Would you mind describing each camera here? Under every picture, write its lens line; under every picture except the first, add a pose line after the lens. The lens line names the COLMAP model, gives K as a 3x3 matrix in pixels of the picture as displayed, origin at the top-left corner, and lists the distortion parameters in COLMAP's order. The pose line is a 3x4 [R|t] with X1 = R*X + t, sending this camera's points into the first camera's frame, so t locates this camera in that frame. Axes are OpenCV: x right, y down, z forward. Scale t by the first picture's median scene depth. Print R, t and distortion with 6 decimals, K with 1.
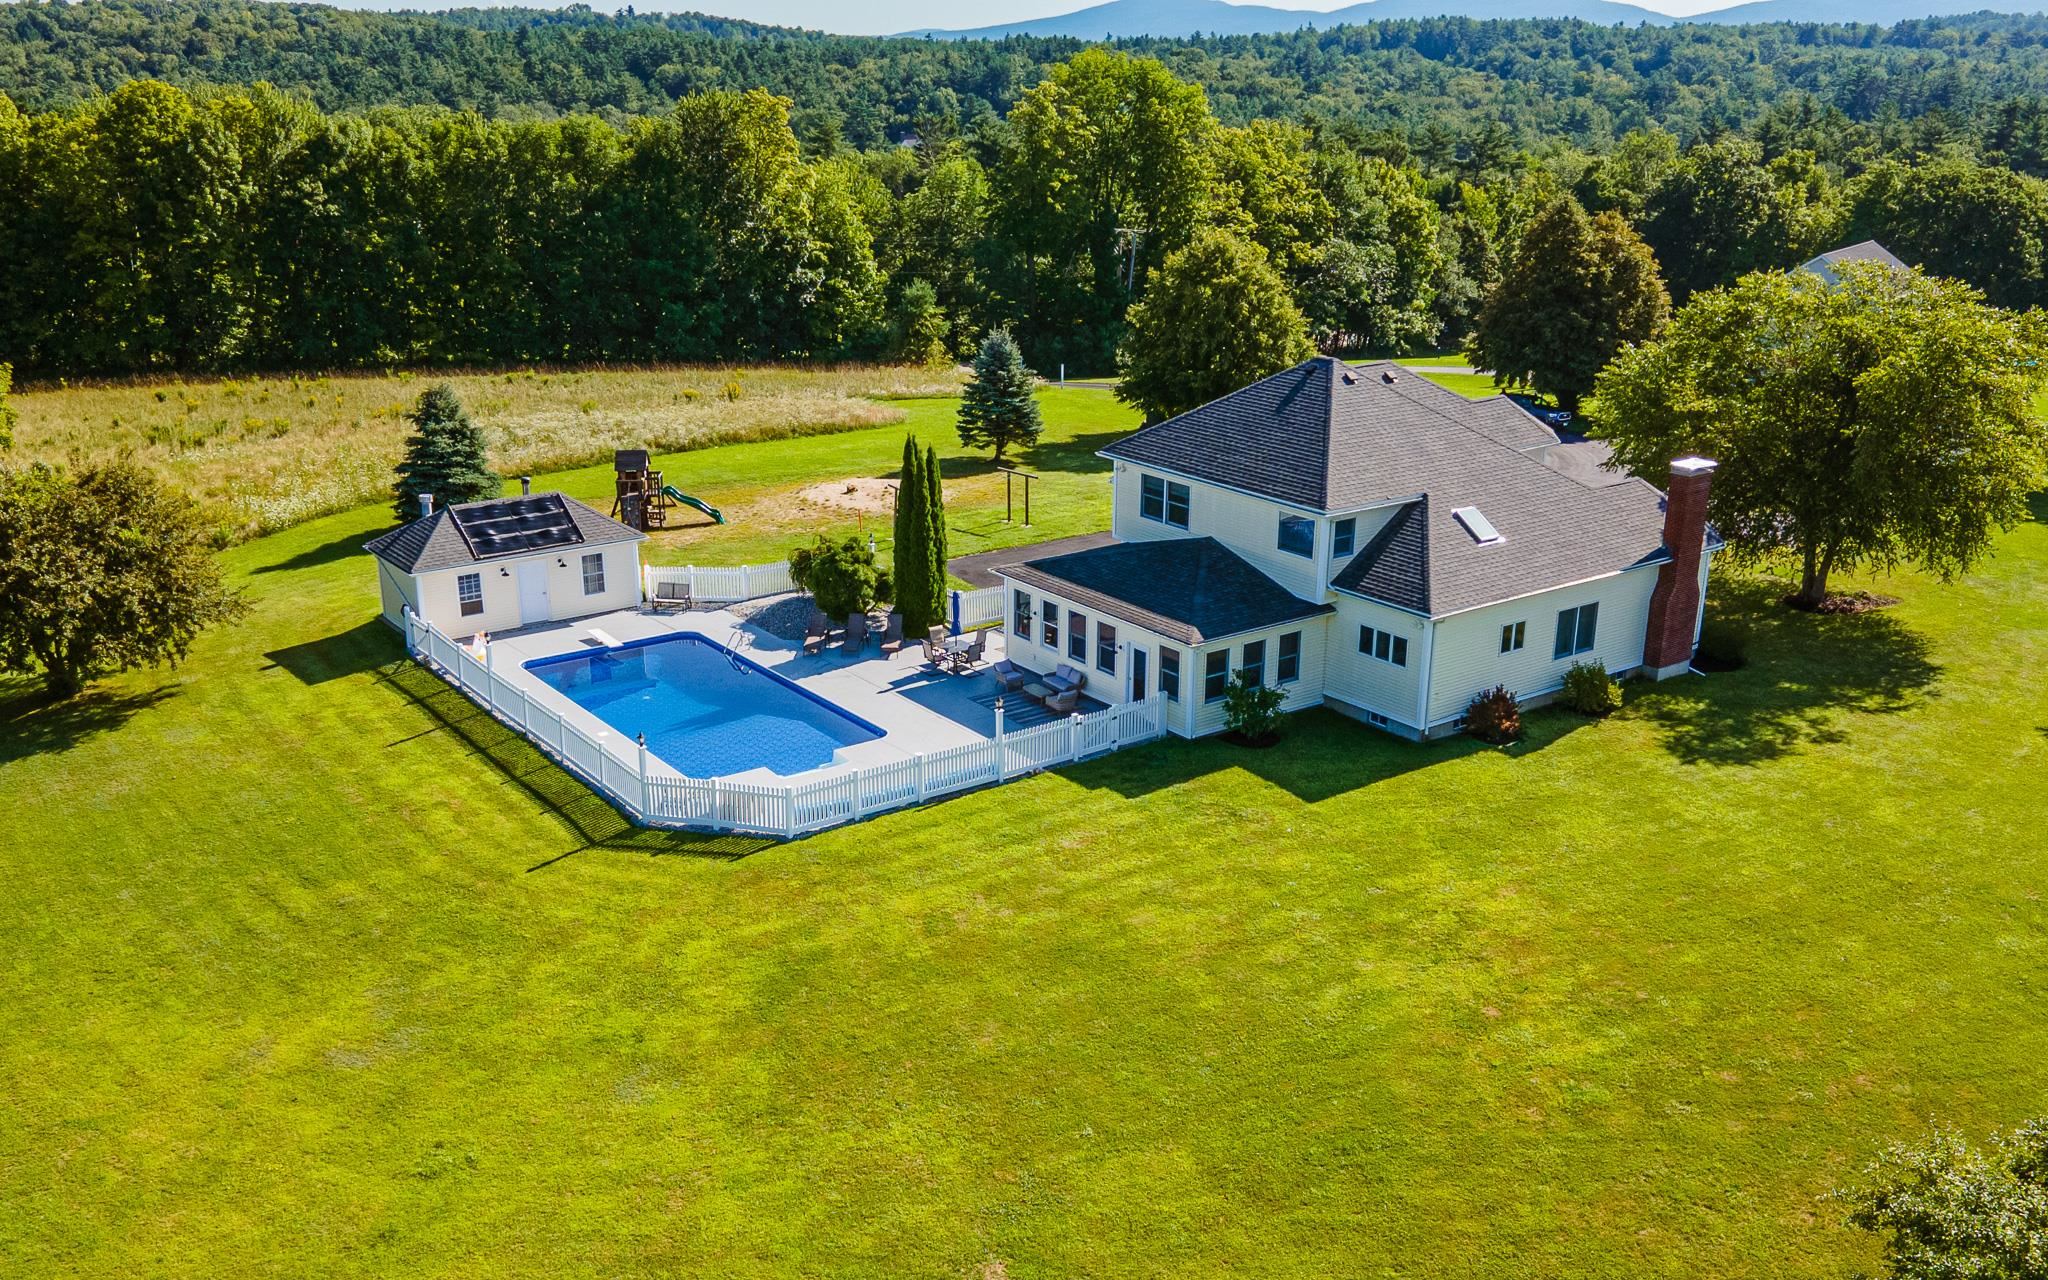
lens RADIAL K [[1846.4, 0, 973.9], [0, 1846.4, 642.5], [0, 0, 1]] dist [0.031855, -0.005936]
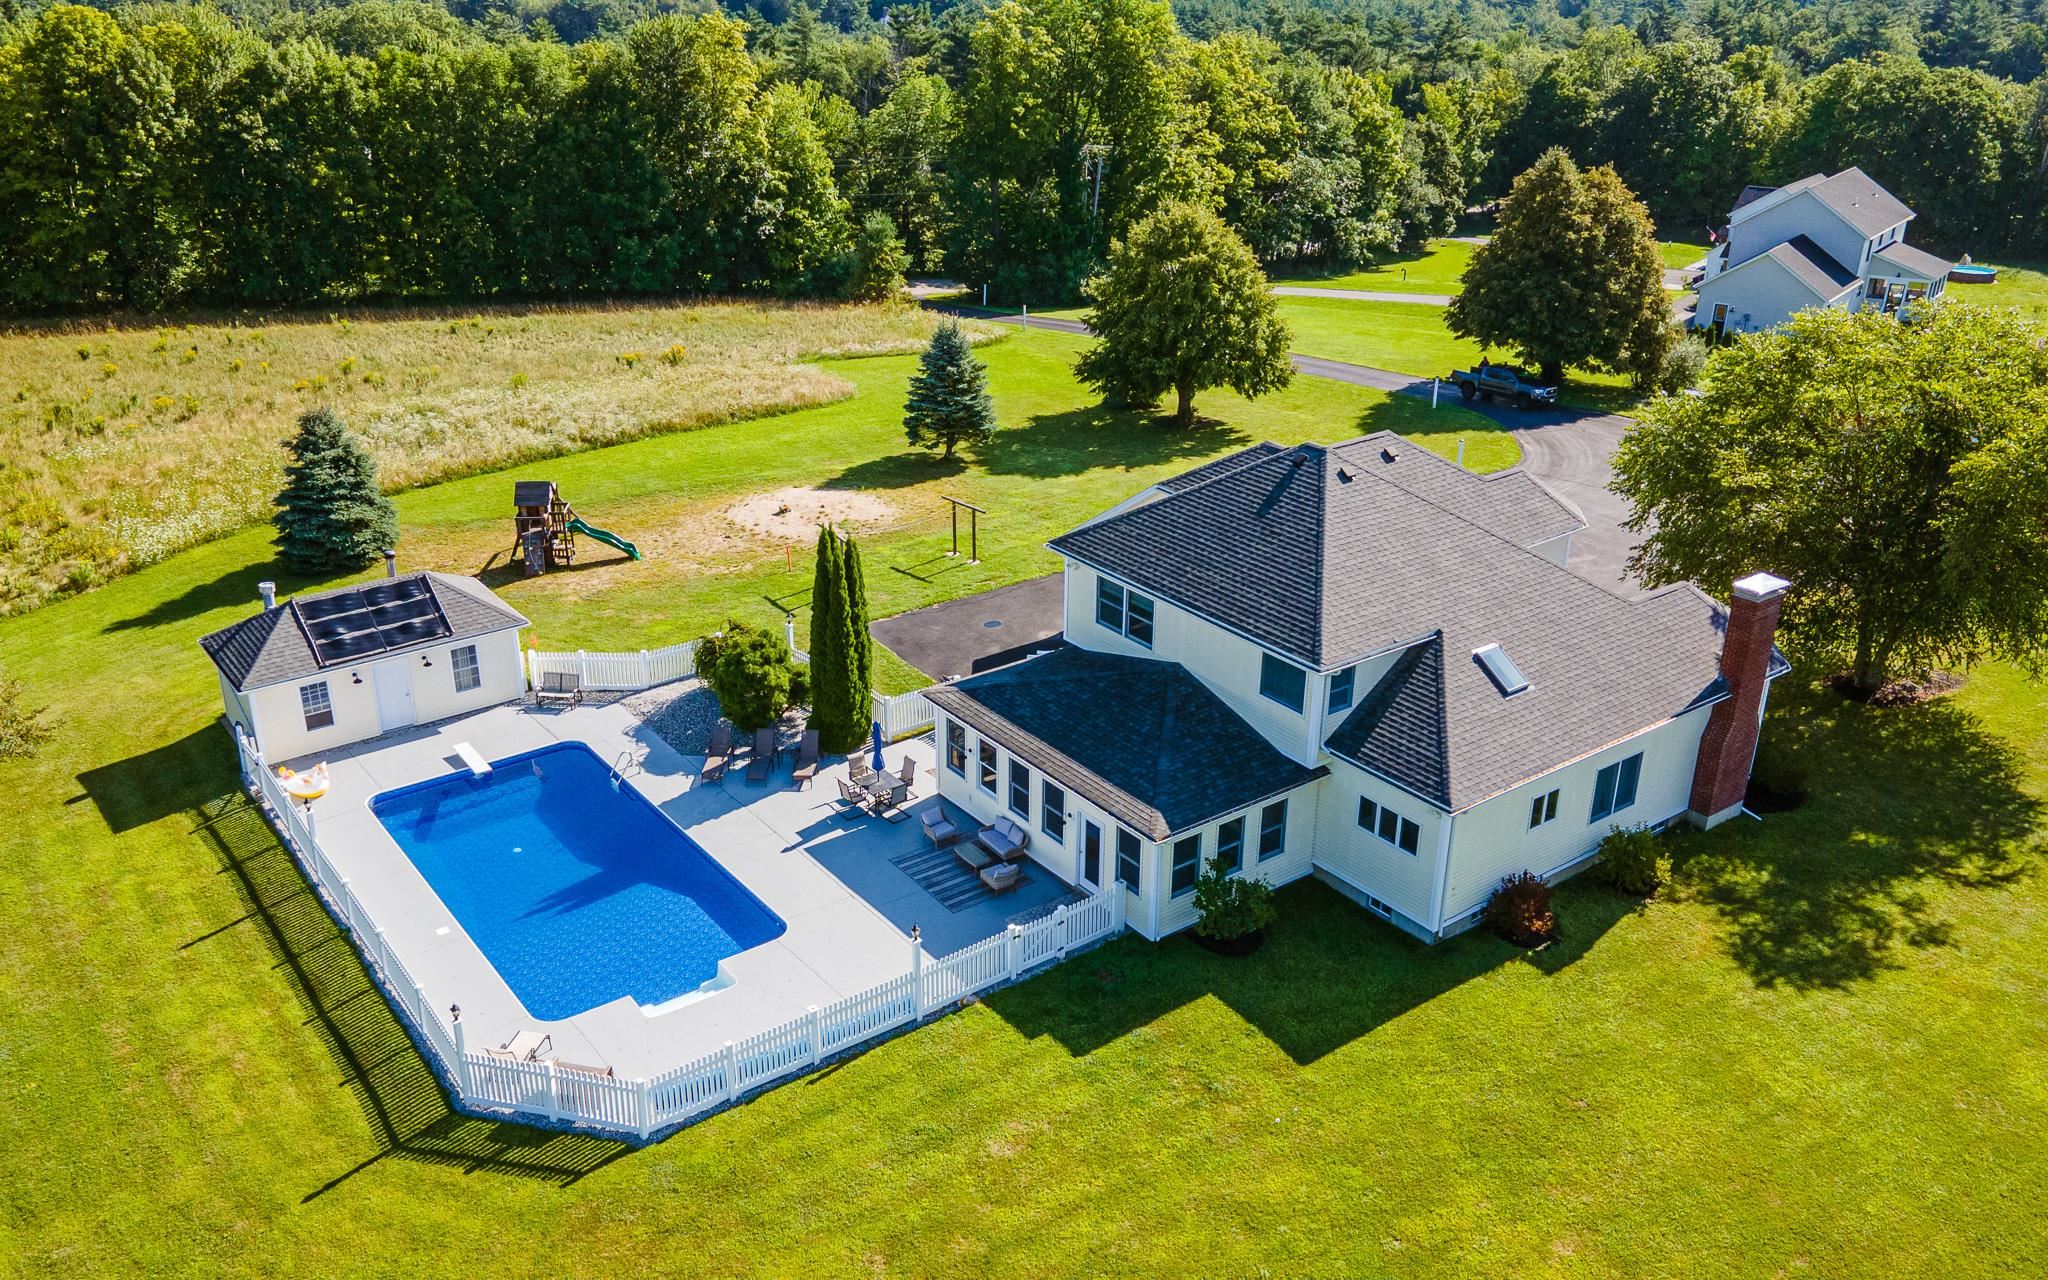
lens RADIAL K [[1679.9, 0, 959.7], [0, 1679.9, 585.5], [0, 0, 1]] dist [0.011911, 0.068043]
pose [[0.999995, -0.002862, 0.001235, 0.018420], [0.002773, 0.997760, 0.066843, -0.095015], [-0.001424, -0.066839, 0.997763, 0.159206]]
